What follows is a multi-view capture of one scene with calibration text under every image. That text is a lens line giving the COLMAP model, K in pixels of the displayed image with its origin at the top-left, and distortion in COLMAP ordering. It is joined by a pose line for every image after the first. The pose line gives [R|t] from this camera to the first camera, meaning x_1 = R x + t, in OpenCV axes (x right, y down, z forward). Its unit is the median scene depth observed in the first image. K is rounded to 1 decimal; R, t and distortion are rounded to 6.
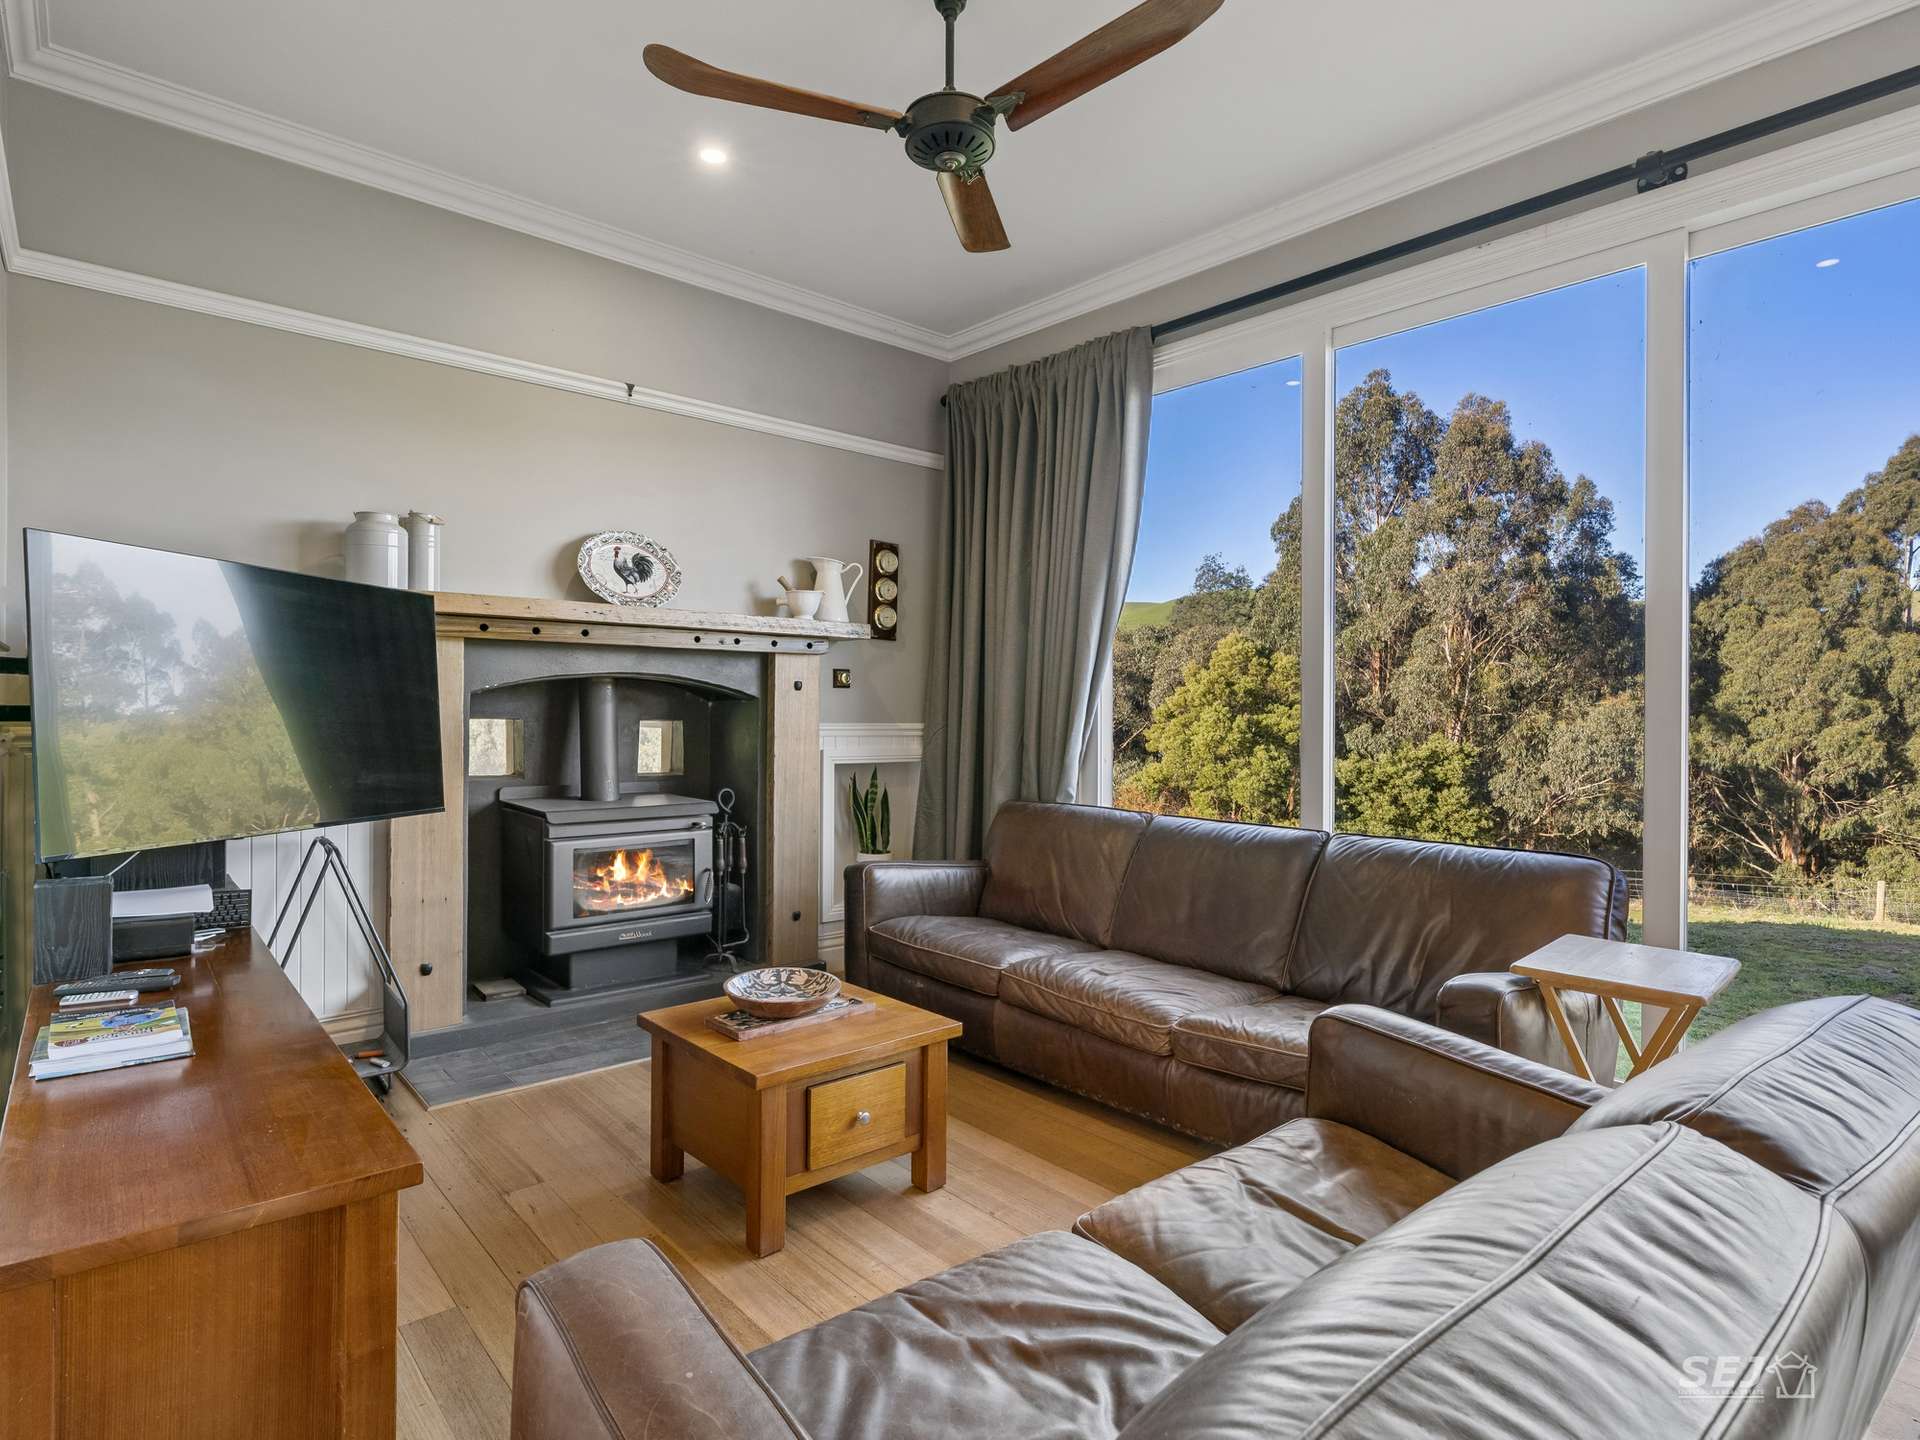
lens RADIAL K [[1042.4, 0, 952.9], [0, 1042.4, 697.5], [0, 0, 1]] dist [-0.003331, -0.000039]
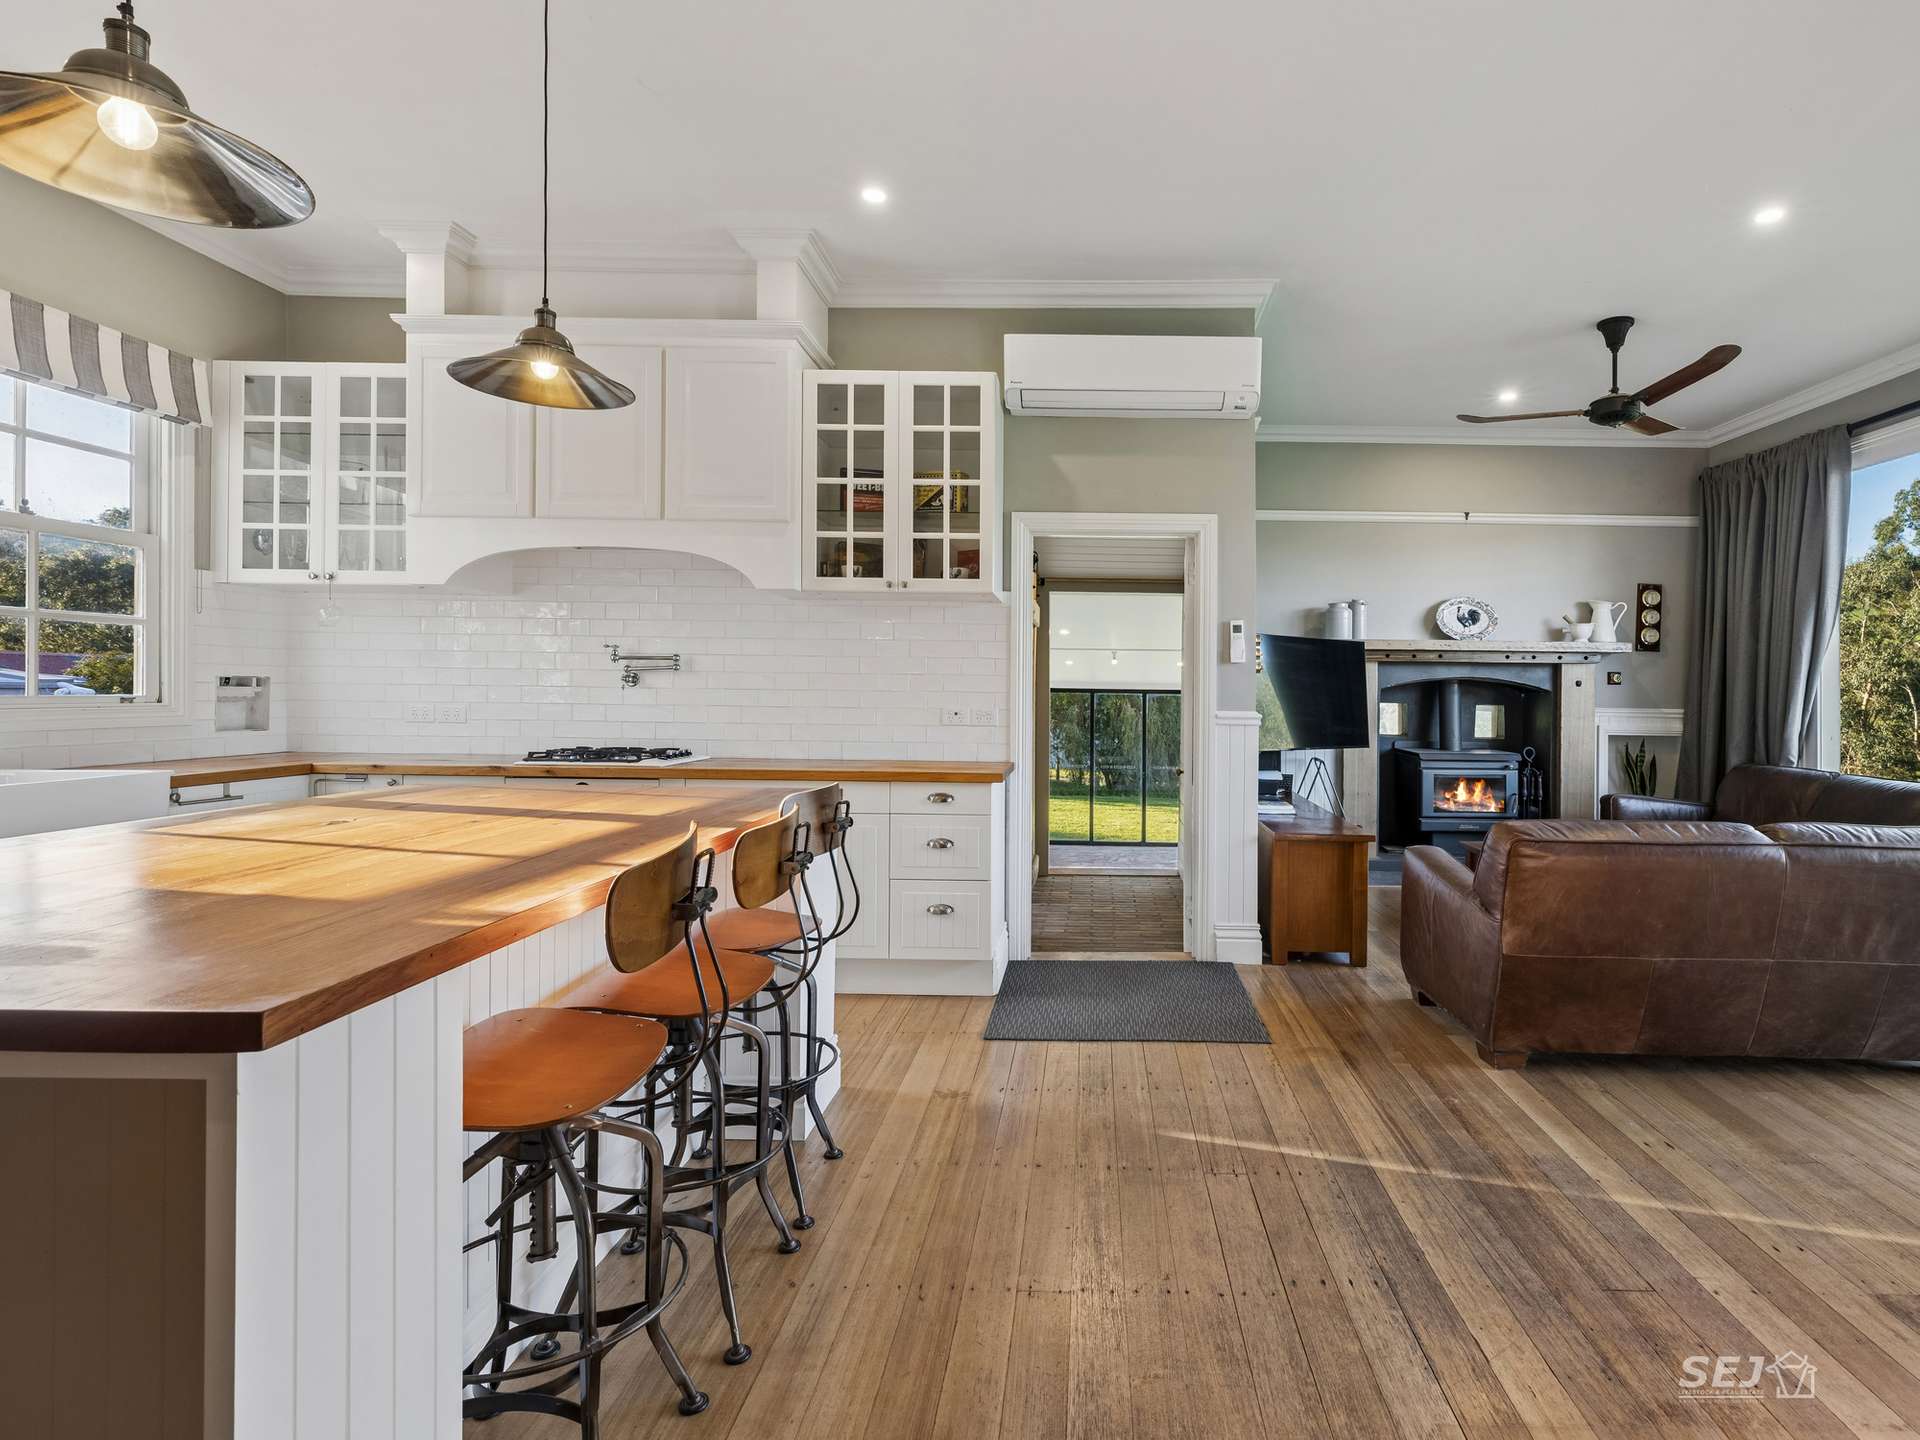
lens RADIAL K [[963.2, 0, 1085.9], [0, 963.2, 696.7], [0, 0, 1]] dist [0.000556, 0.001268]
pose [[0.753963, 0.002983, -0.656911, 0.245405], [0.002897, 0.999965, 0.007866, -0.005328], [0.656911, -0.007834, 0.753927, -0.580824]]
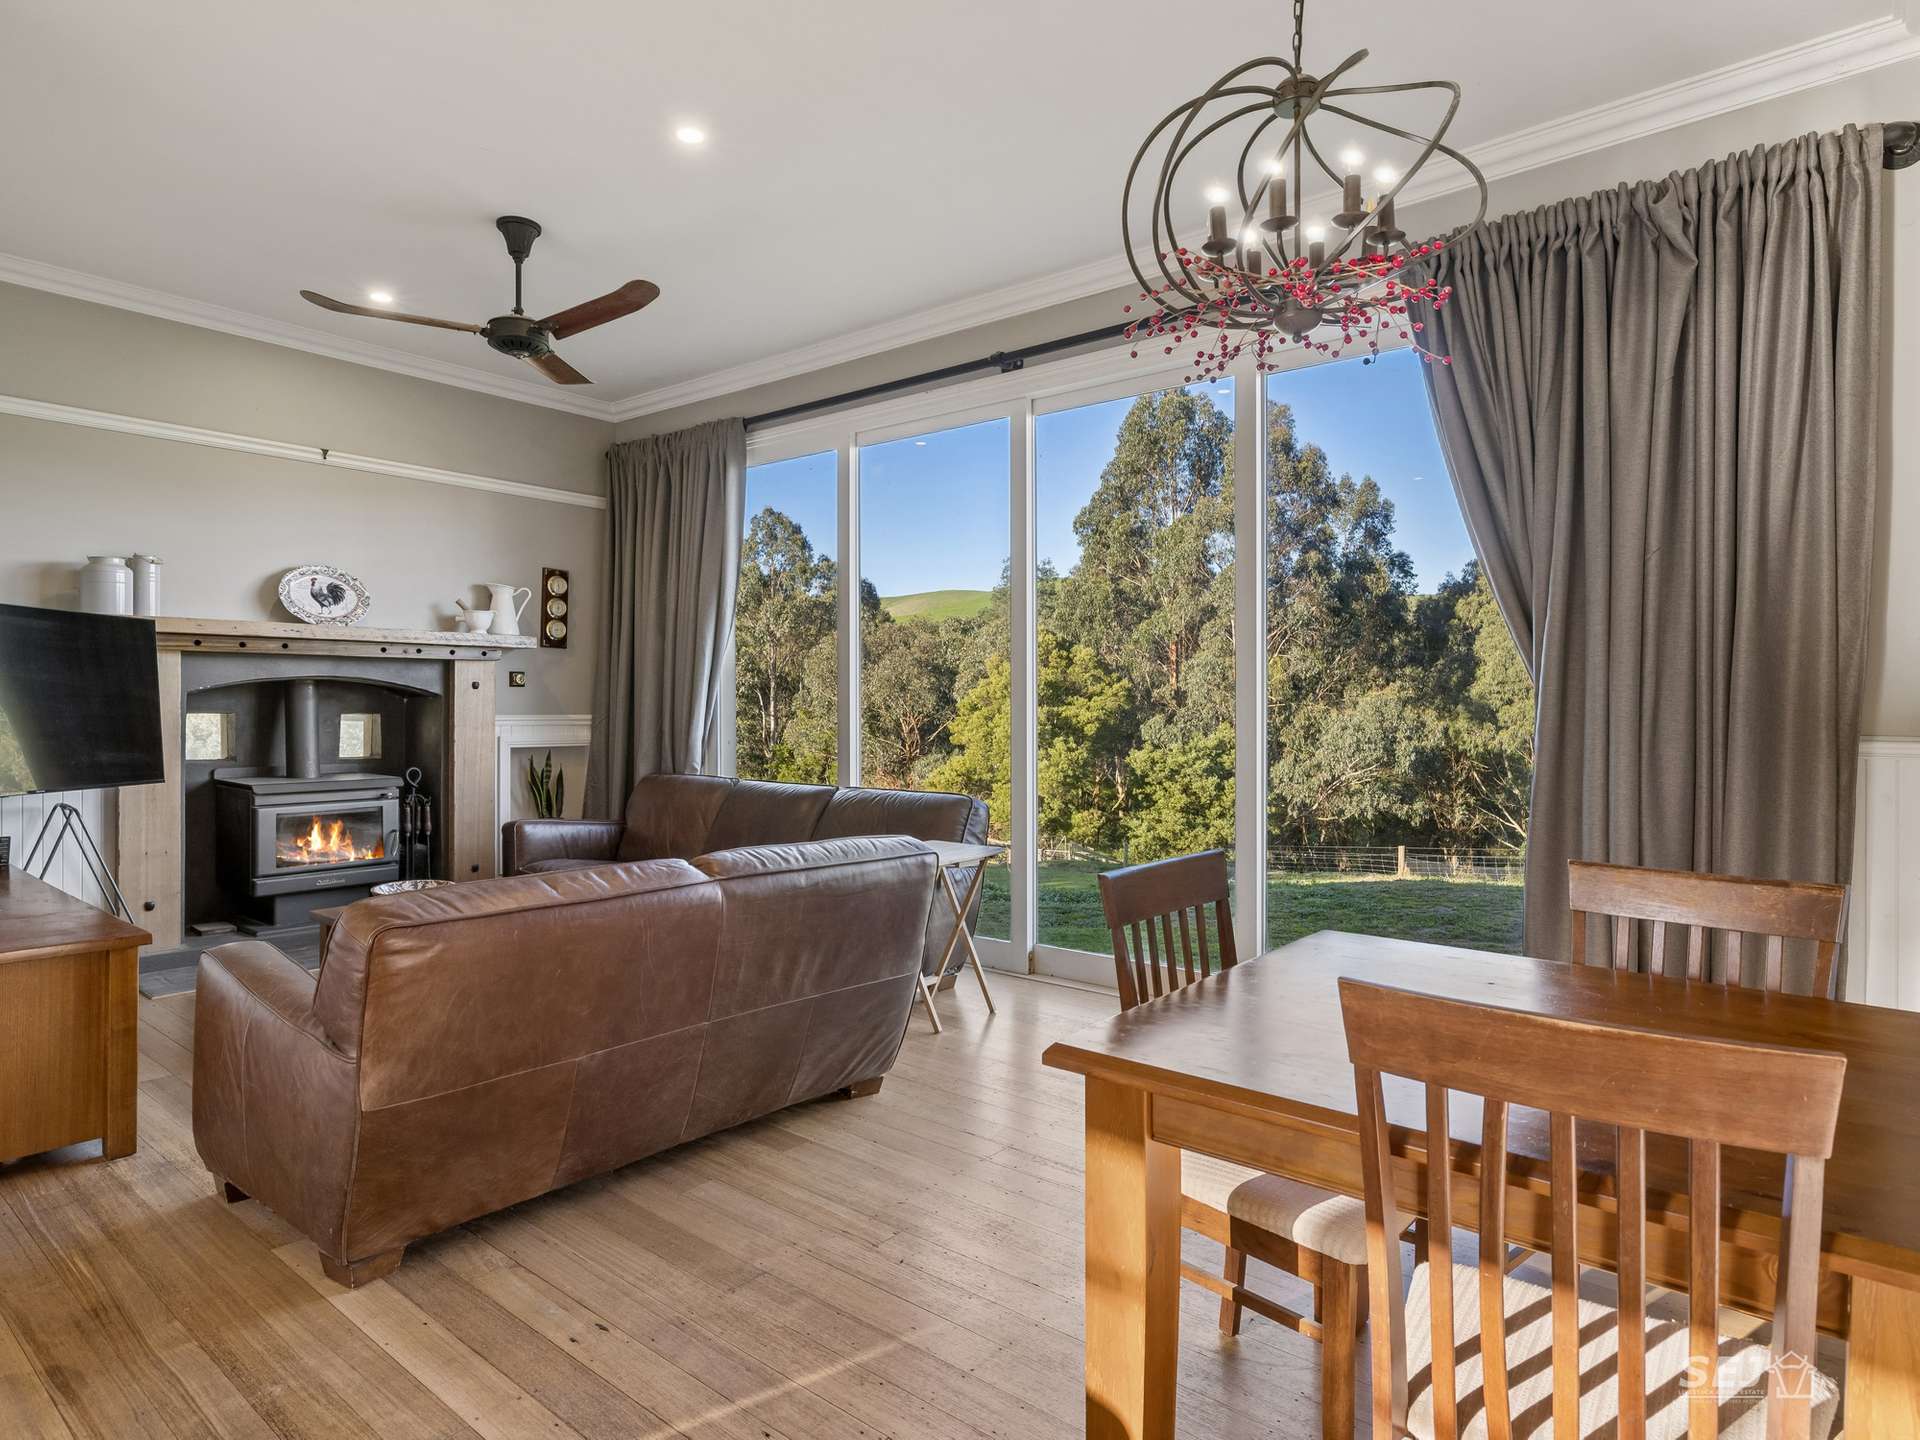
lens RADIAL K [[1104.4, 0, 958.1], [0, 1104.4, 689.8], [0, 0, 1]] dist [-0.000562, 0.000463]
pose [[0.985870, -0.003888, 0.167467, 0.203685], [0.003913, 0.999992, 0.000186, -0.003975], [-0.167467, 0.000472, 0.985878, -0.414559]]
